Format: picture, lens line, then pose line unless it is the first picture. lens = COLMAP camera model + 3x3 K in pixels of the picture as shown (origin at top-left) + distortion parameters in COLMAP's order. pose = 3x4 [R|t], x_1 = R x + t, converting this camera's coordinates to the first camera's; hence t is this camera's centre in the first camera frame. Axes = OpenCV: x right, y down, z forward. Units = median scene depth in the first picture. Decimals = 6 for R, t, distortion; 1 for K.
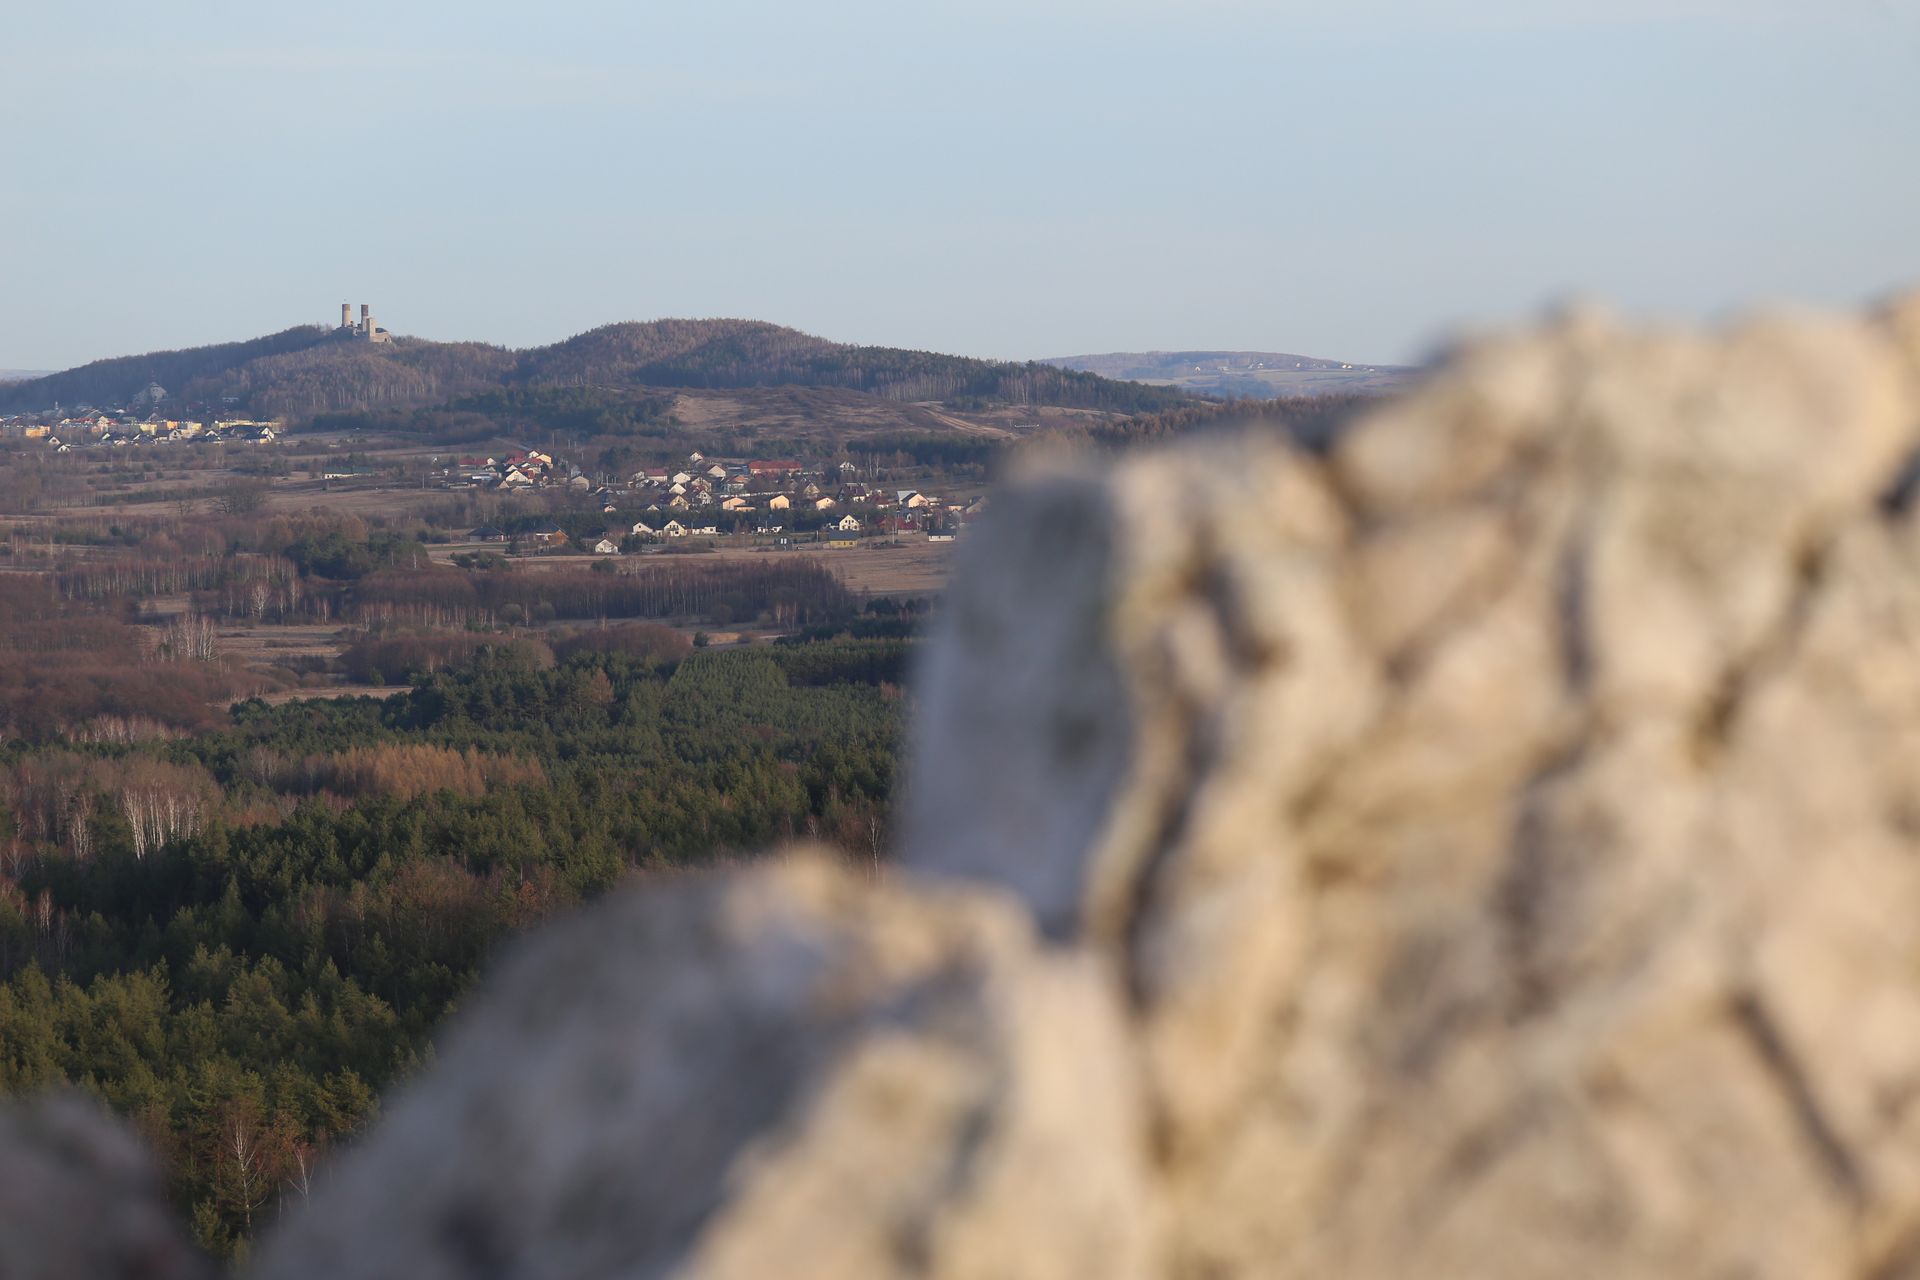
lens RADIAL K [[10611.0, 0, 960.0], [0, 10611.0, 639.8], [0, 0, 1]] dist [0.565953, 0.000000]
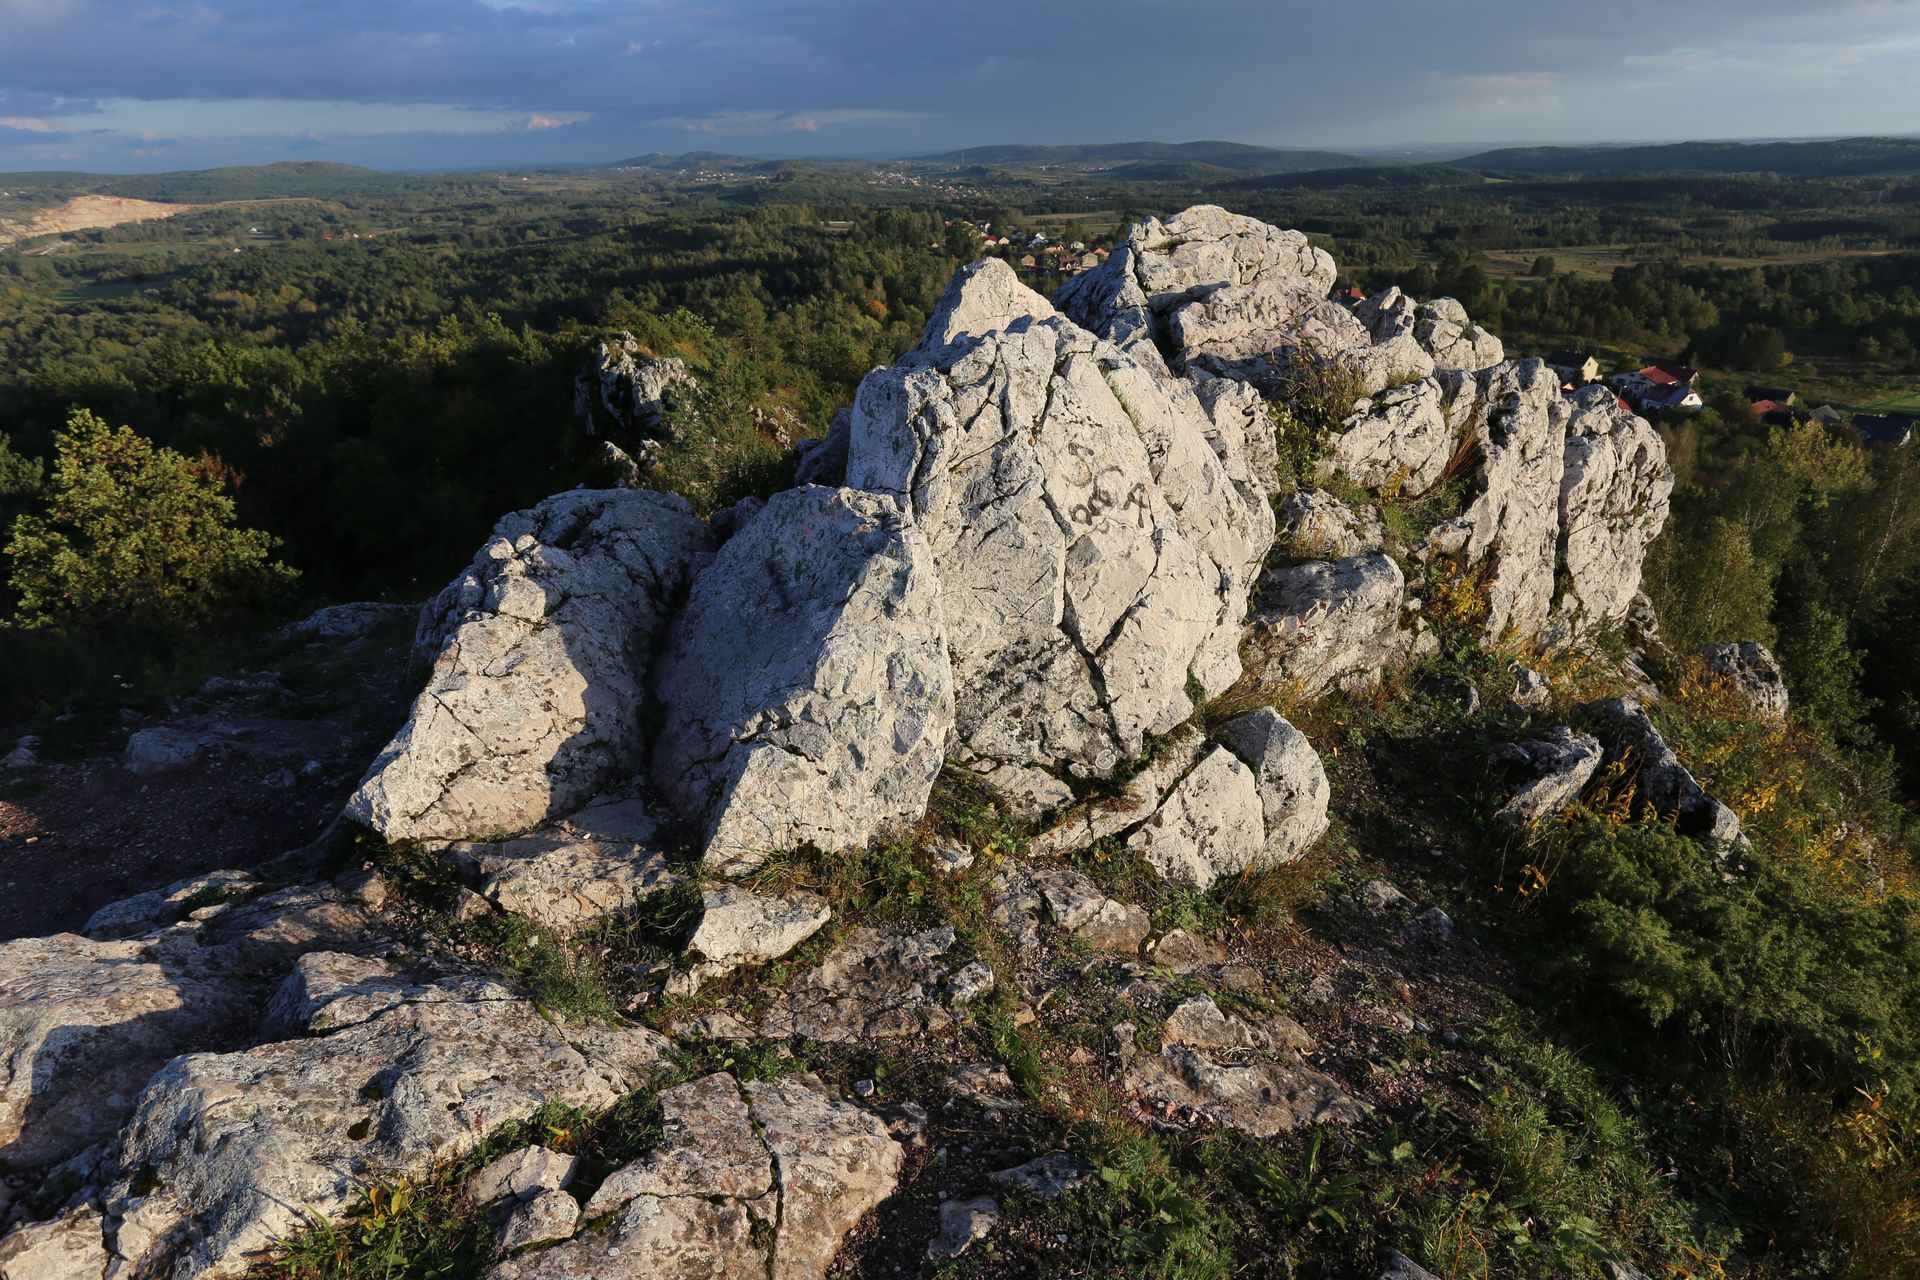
lens RADIAL K [[1154.7, 0, 962.4], [0, 1154.7, 640.5], [0, 0, 1]] dist [-0.000447, -0.000014]
pose [[0.982697, -0.092124, 0.160685, -0.048043], [0.025004, 0.925576, 0.377736, -0.097840], [-0.183525, -0.367183, 0.911864, 0.524449]]
